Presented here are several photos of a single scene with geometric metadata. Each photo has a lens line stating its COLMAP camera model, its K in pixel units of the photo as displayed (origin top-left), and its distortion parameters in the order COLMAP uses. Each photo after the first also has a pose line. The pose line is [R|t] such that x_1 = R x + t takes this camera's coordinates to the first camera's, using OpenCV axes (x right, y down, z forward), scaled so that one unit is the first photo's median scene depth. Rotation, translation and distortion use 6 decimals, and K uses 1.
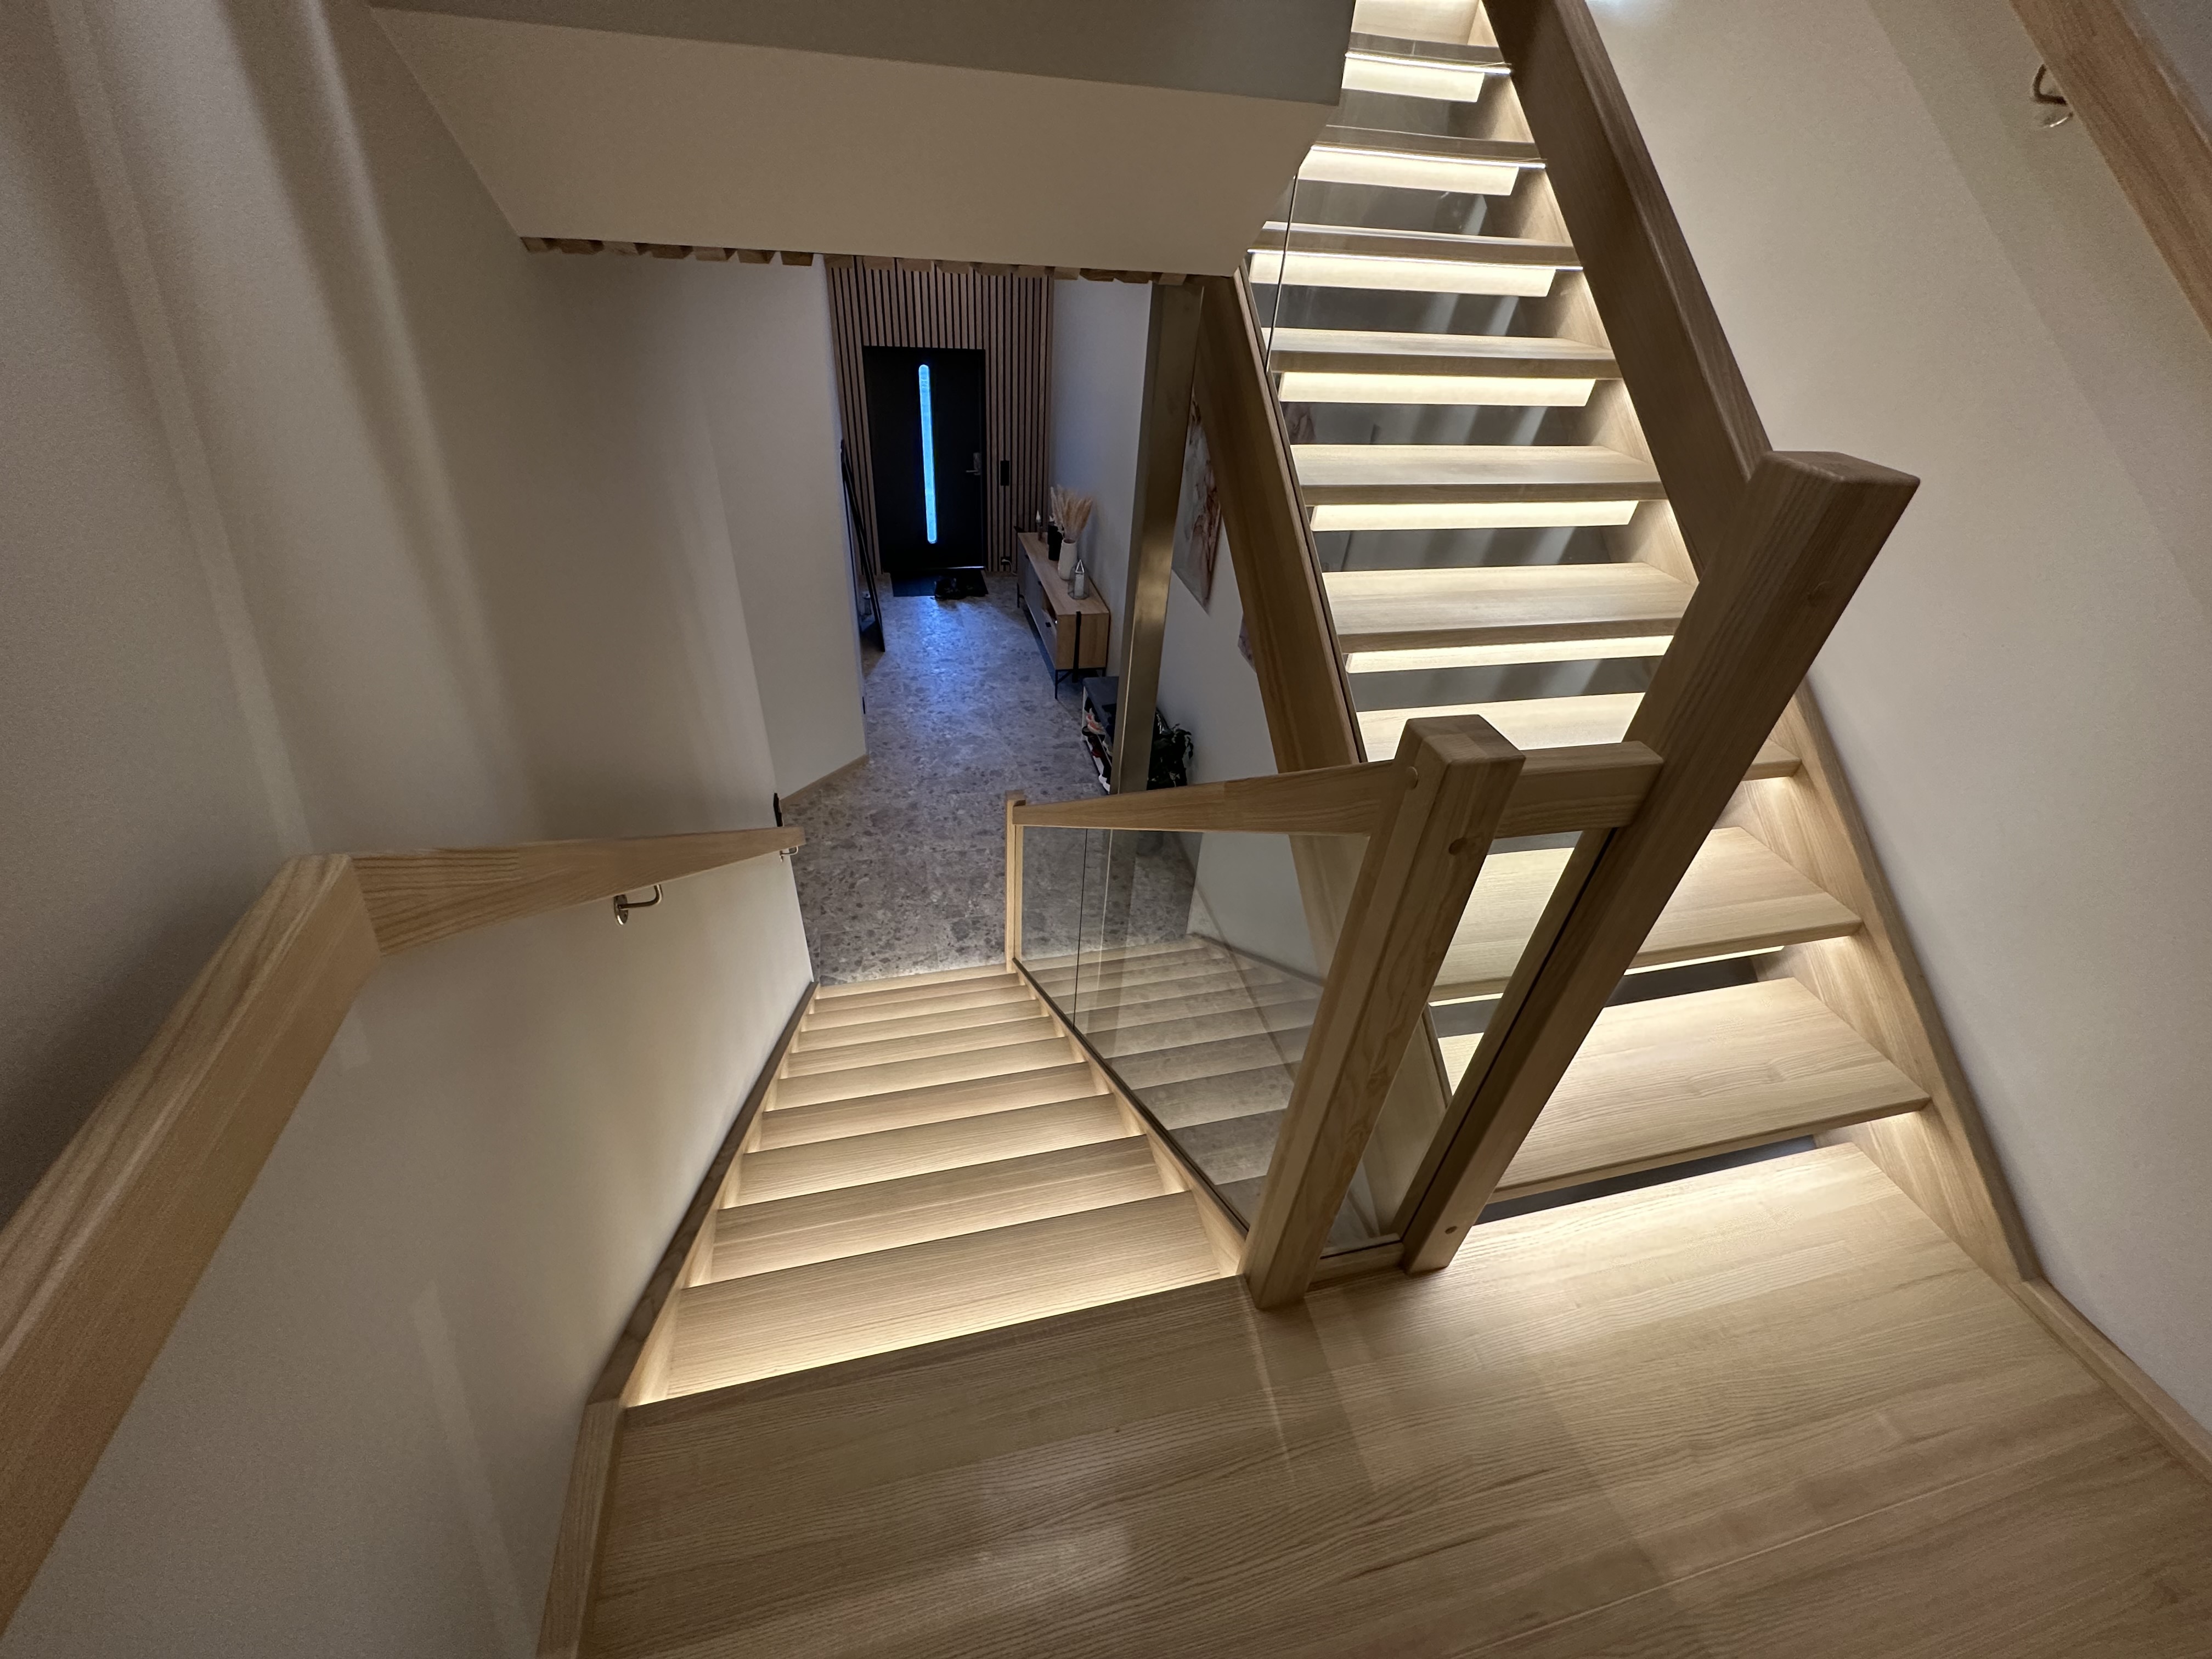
lens RADIAL K [[882.4, 0, 1103.1], [0, 882.4, 836.0], [0, 0, 1]] dist [-0.001476, 0.001161]
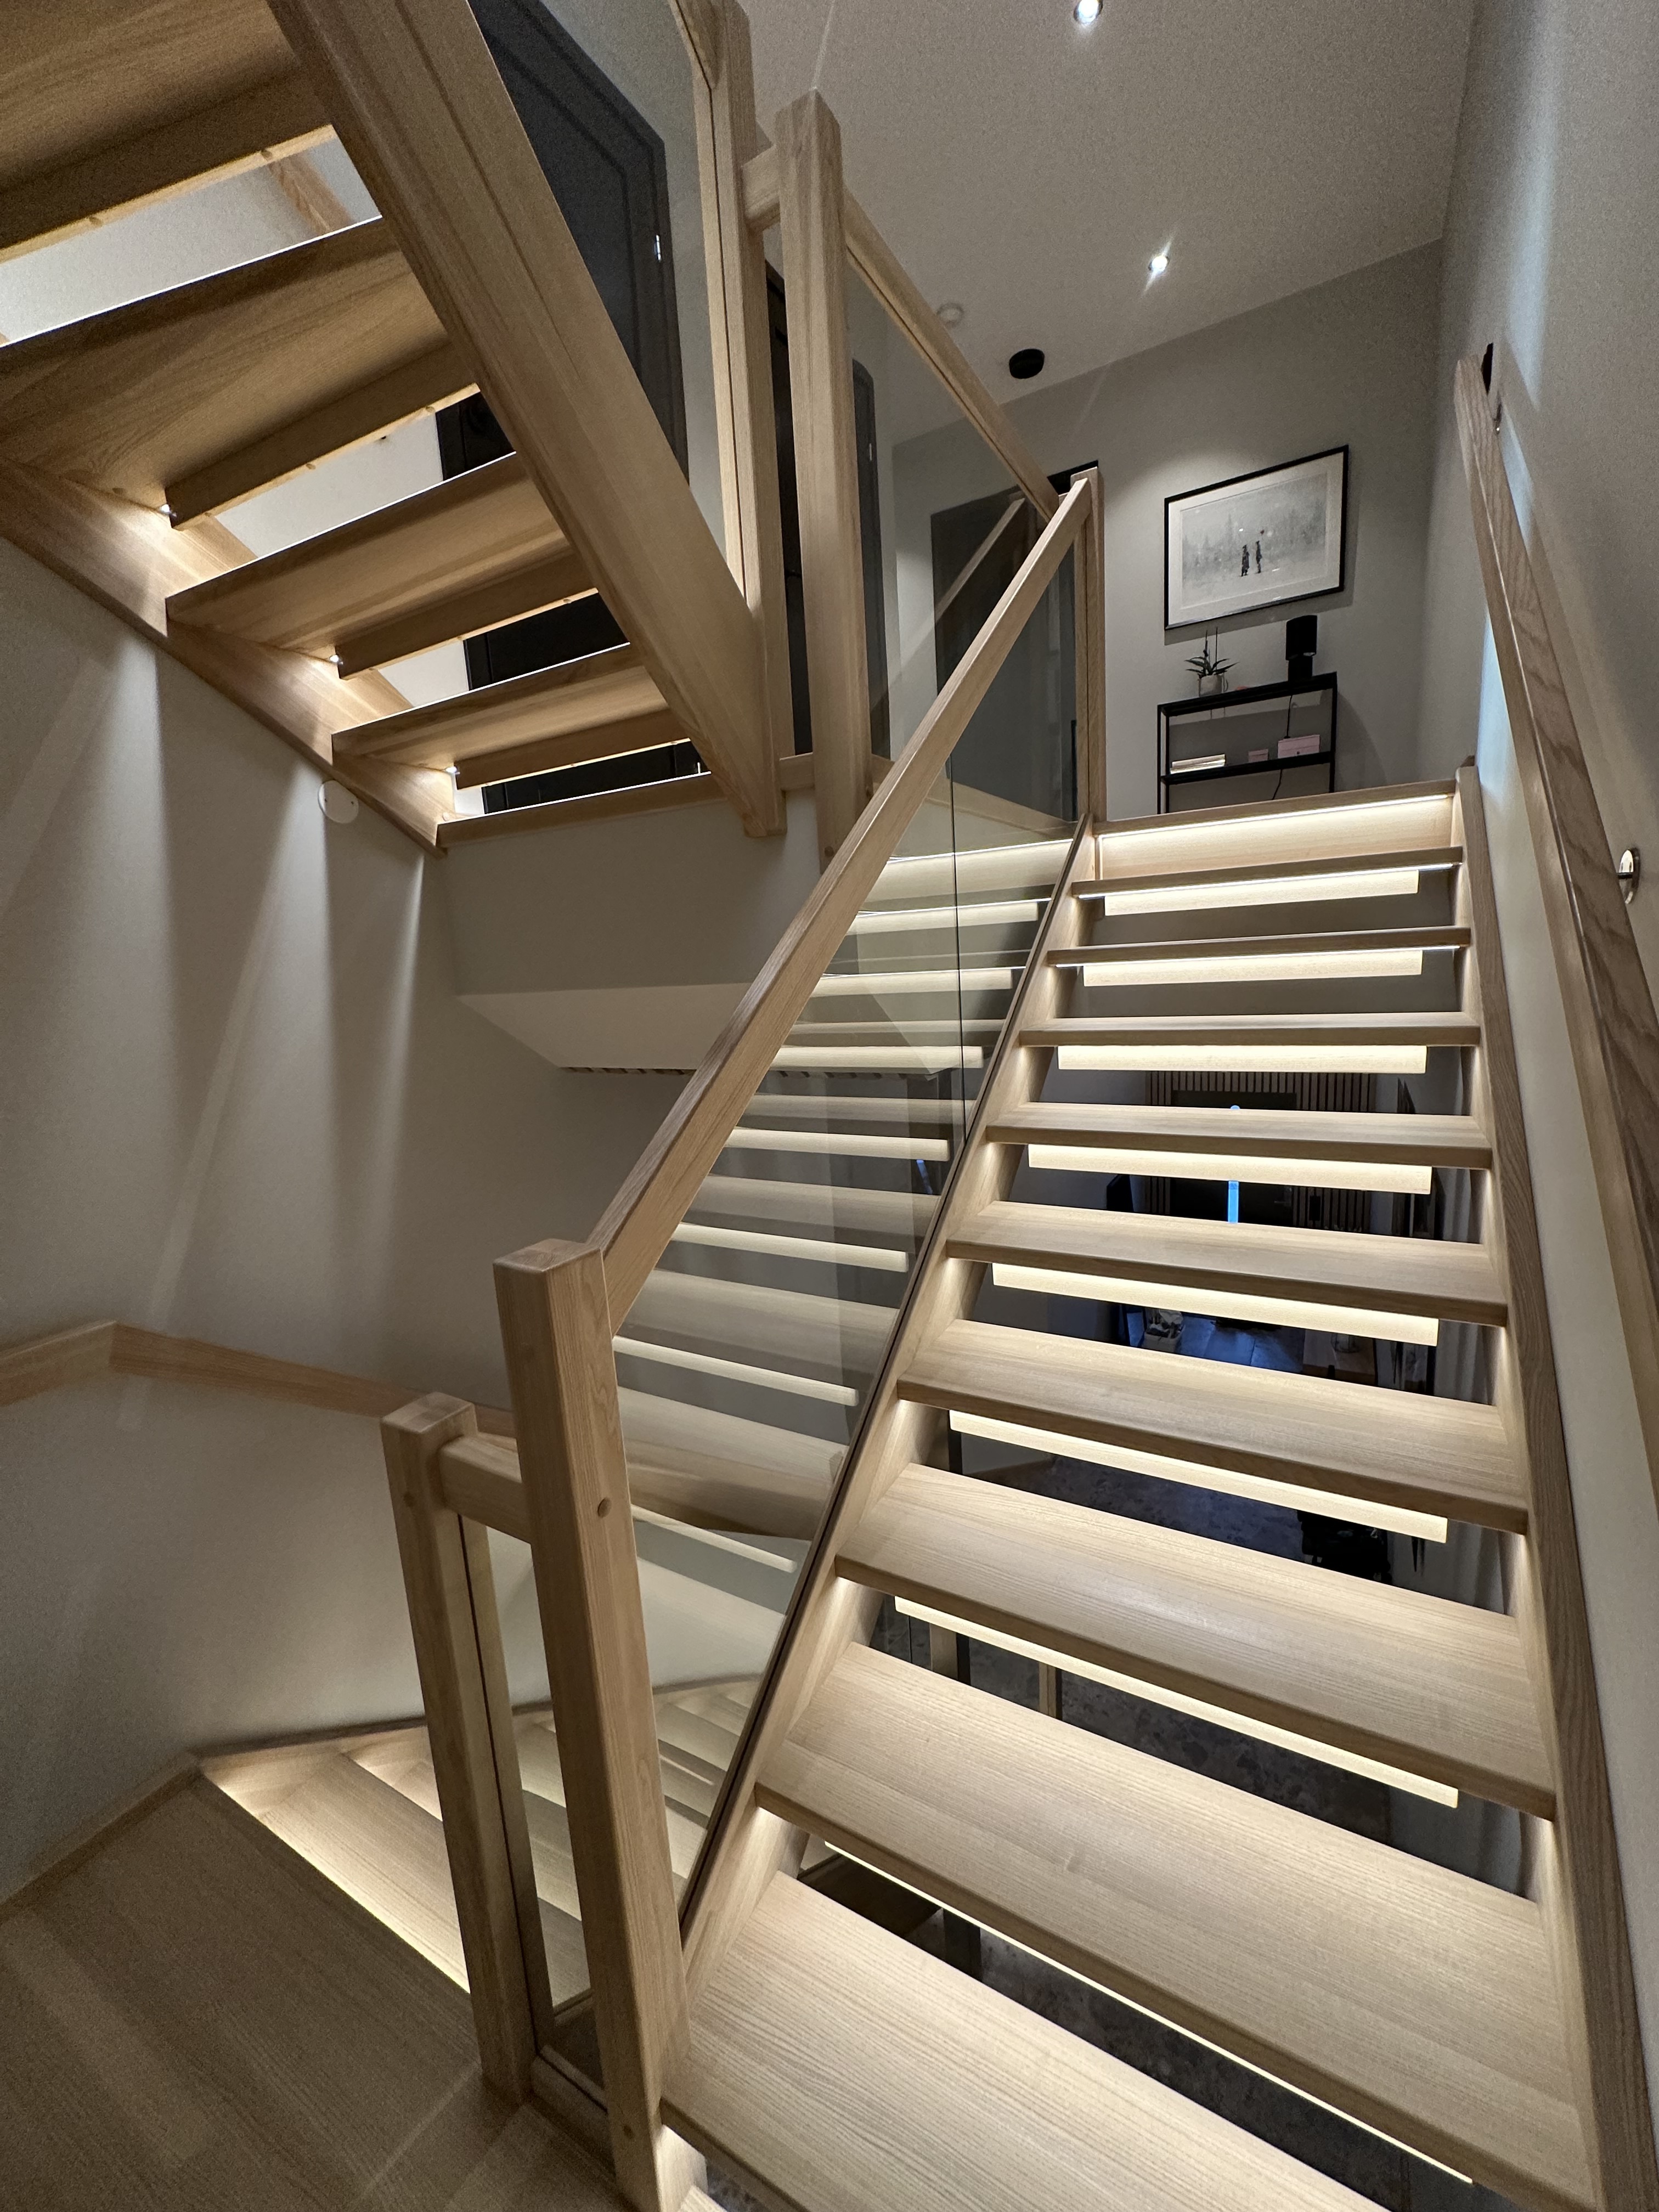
lens RADIAL K [[882.4, 0, 839.7], [0, 882.4, 1105.1], [0, 0, 1]] dist [-0.001476, 0.001161]
pose [[0.719222, 0.007880, -0.694735, 0.876229], [-0.328505, 0.884960, -0.330046, -0.142150], [0.612212, 0.465600, 0.639072, 0.138694]]
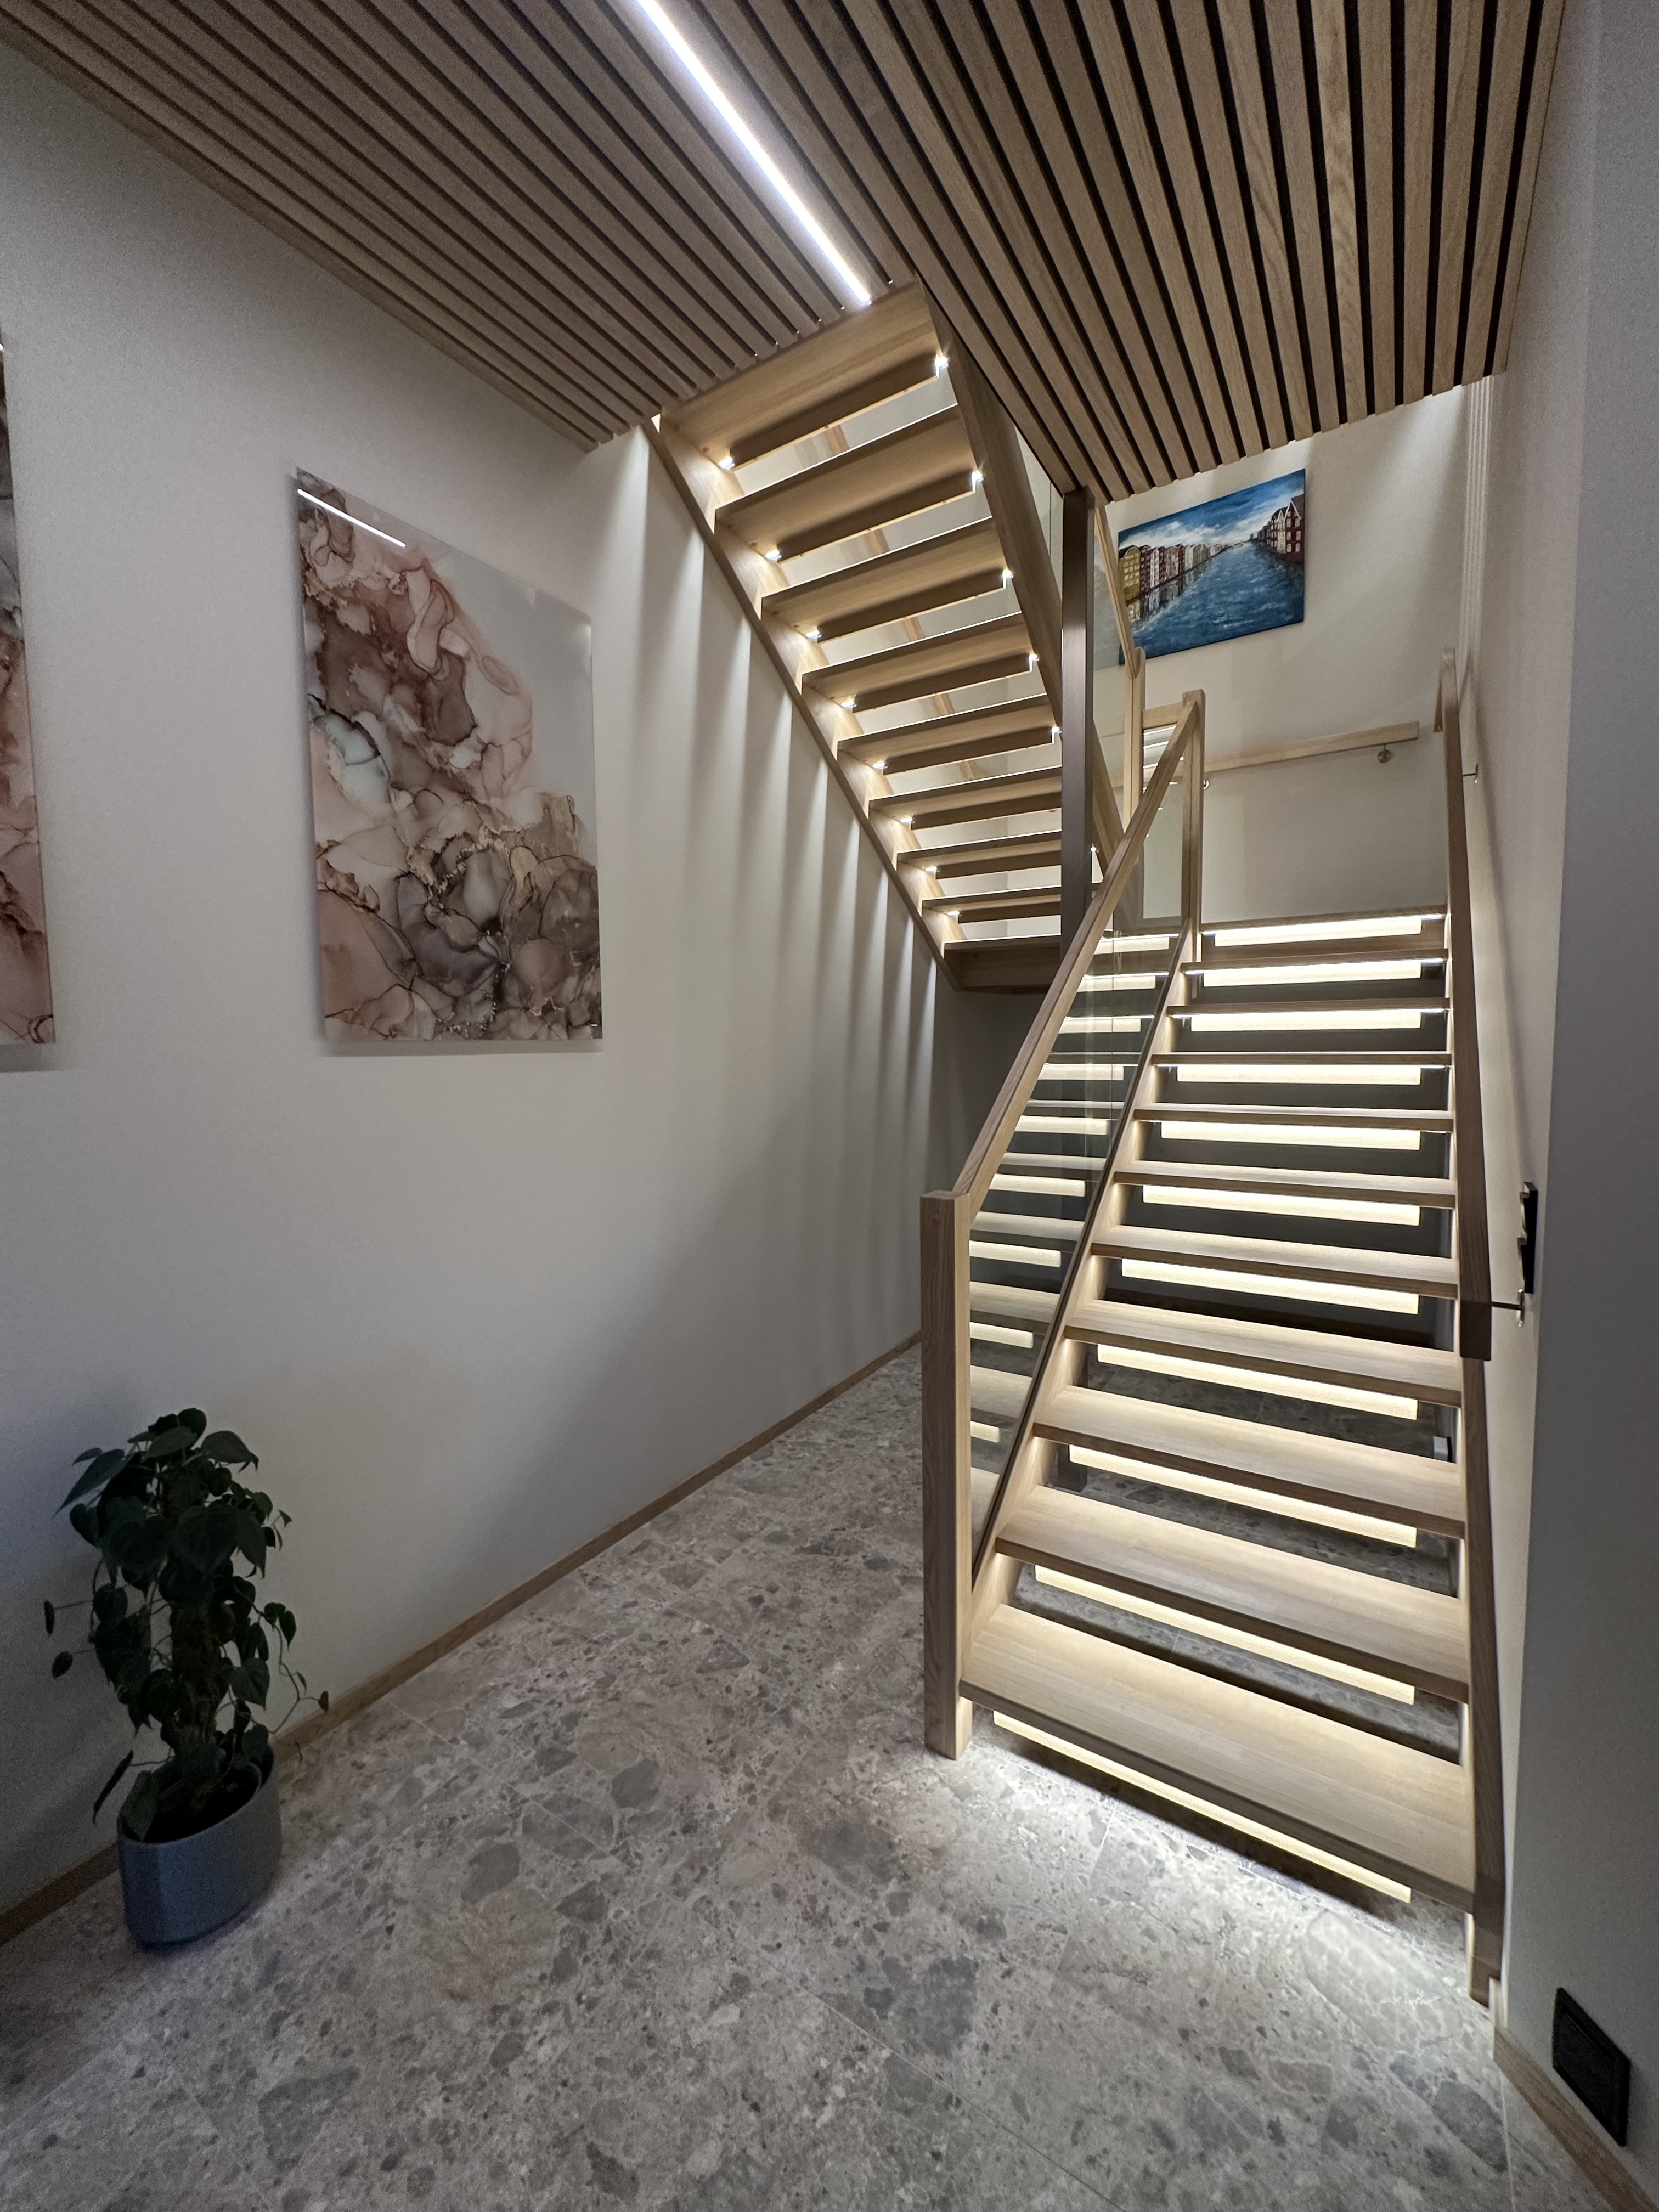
lens RADIAL K [[882.4, 0, 826.5], [0, 882.4, 1104.8], [0, 0, 1]] dist [-0.001476, 0.001161]
pose [[-0.685801, -0.111573, 0.719186, -1.003643], [0.414930, 0.751907, 0.512318, -0.910709], [-0.597922, 0.649760, -0.469364, 3.103910]]
